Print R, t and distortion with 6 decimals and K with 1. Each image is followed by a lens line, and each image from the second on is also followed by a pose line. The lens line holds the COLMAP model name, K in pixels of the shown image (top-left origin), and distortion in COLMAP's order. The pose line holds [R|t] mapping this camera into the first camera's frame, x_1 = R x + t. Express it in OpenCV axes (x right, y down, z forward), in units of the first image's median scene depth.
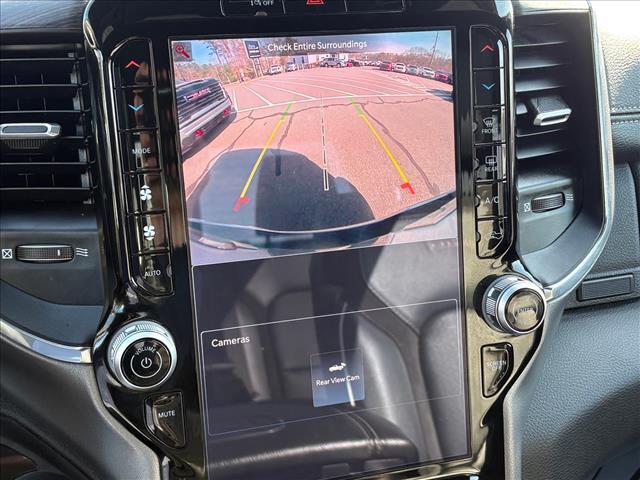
lens RADIAL K [[918.4, 0, 322.0], [0, 918.4, 241.4], [0, 0, 1]] dist [0.017230, 0.000000]
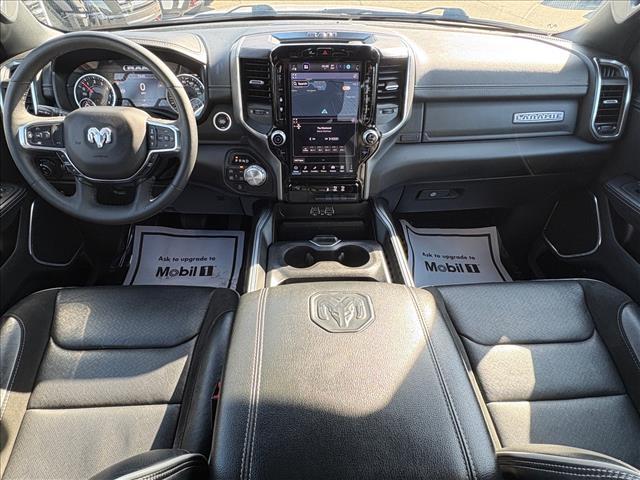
lens RADIAL K [[386.0, 0, 314.6], [0, 386.0, 241.3], [0, 0, 1]] dist [-0.003452, -0.000116]
pose [[0.965422, 0.162435, -0.203898, 0.393603], [-0.095464, 0.948102, 0.303297, 0.011988], [0.242582, -0.273345, 0.930826, -0.752460]]
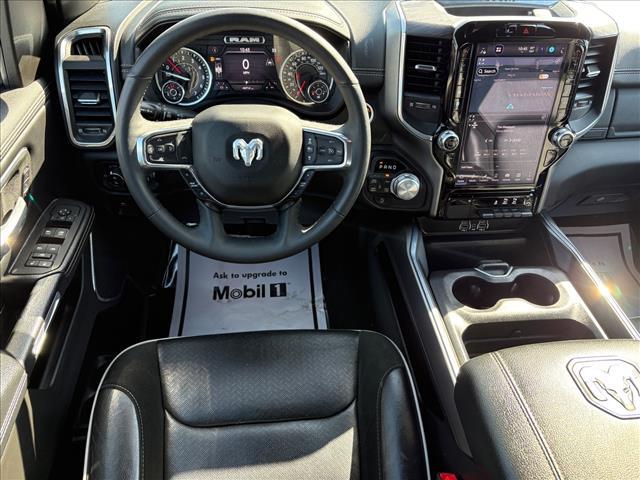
lens RADIAL K [[485.6, 0, 317.4], [0, 485.6, 241.1], [0, 0, 1]] dist [0.021847, -0.027347]
pose [[0.980121, 0.155572, -0.123131, -0.350723], [-0.101899, 0.927217, 0.360397, -0.119368], [0.170236, -0.340686, 0.924637, -0.794860]]
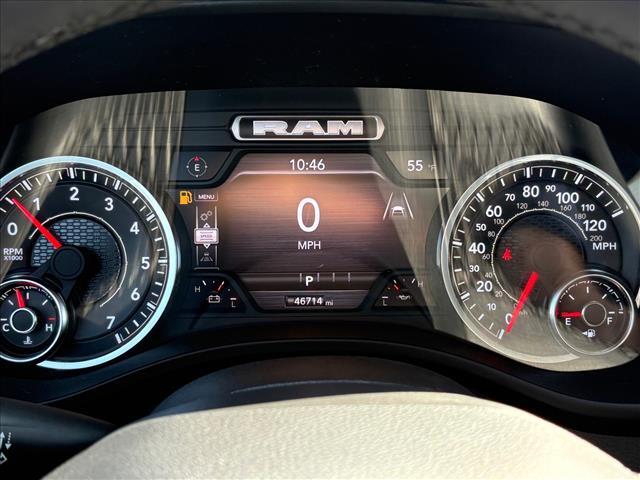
lens RADIAL K [[918.4, 0, 318.7], [0, 918.4, 241.7], [0, 0, 1]] dist [0.017230, 0.000000]
pose [[0.968734, 0.086297, -0.232608, -0.702032], [-0.090057, 0.995921, -0.005576, -0.022930], [0.231178, 0.026349, 0.972555, 0.148544]]
